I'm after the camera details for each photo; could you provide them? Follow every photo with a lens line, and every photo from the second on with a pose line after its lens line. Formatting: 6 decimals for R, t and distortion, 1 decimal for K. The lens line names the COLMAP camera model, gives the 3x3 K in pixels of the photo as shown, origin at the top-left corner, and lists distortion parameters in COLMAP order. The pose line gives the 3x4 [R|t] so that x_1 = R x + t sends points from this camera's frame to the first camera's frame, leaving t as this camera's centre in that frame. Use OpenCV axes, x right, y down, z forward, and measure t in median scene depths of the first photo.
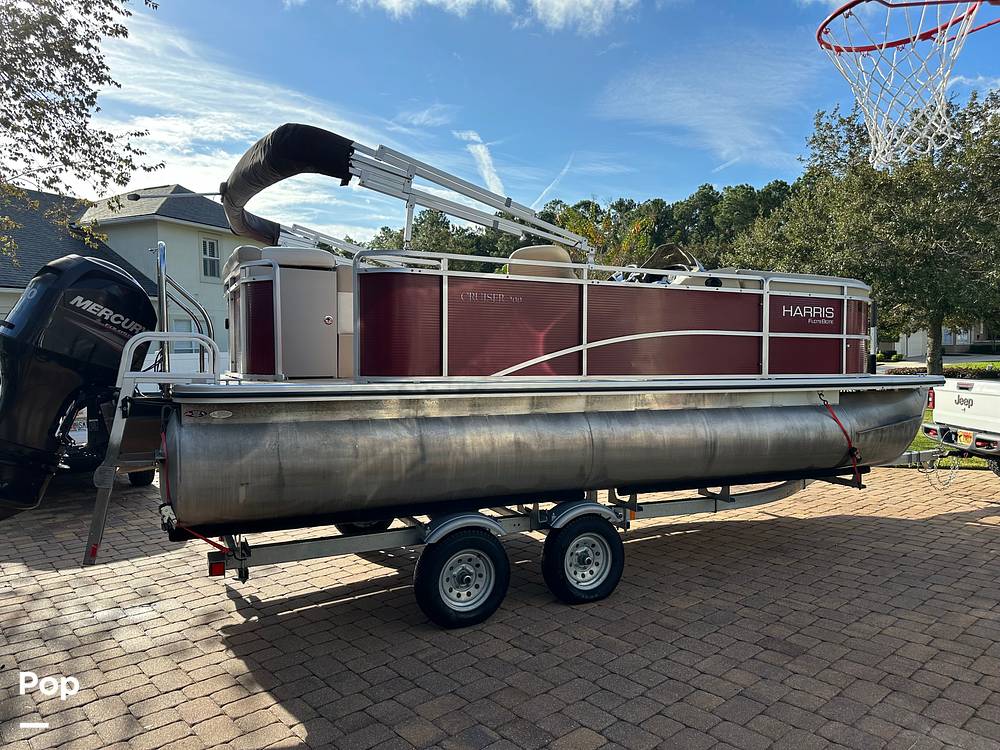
lens RADIAL K [[698.6, 0, 495.7], [0, 698.6, 374.3], [0, 0, 1]] dist [0.068517, -0.075972]
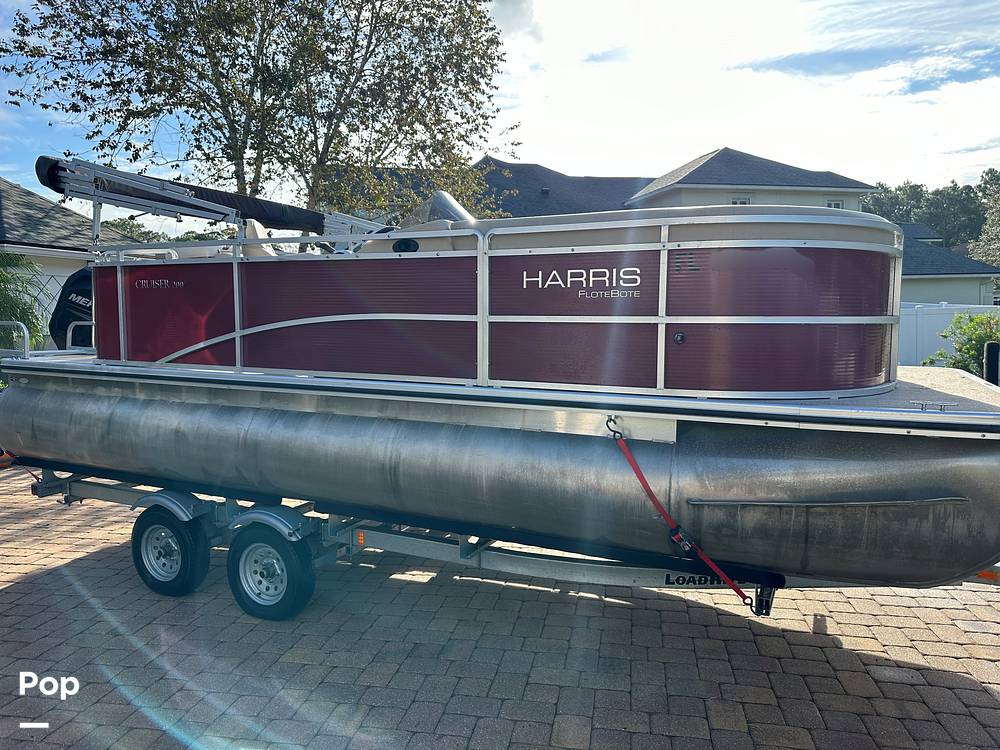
lens RADIAL K [[705.6, 0, 510.2], [0, 705.6, 371.5], [0, 0, 1]] dist [0.075237, -0.096371]
pose [[0.621249, 0.063263, -0.781055, 0.960812], [-0.022199, 0.997757, 0.063158, -0.051833], [0.783299, -0.021898, 0.621260, 0.646320]]
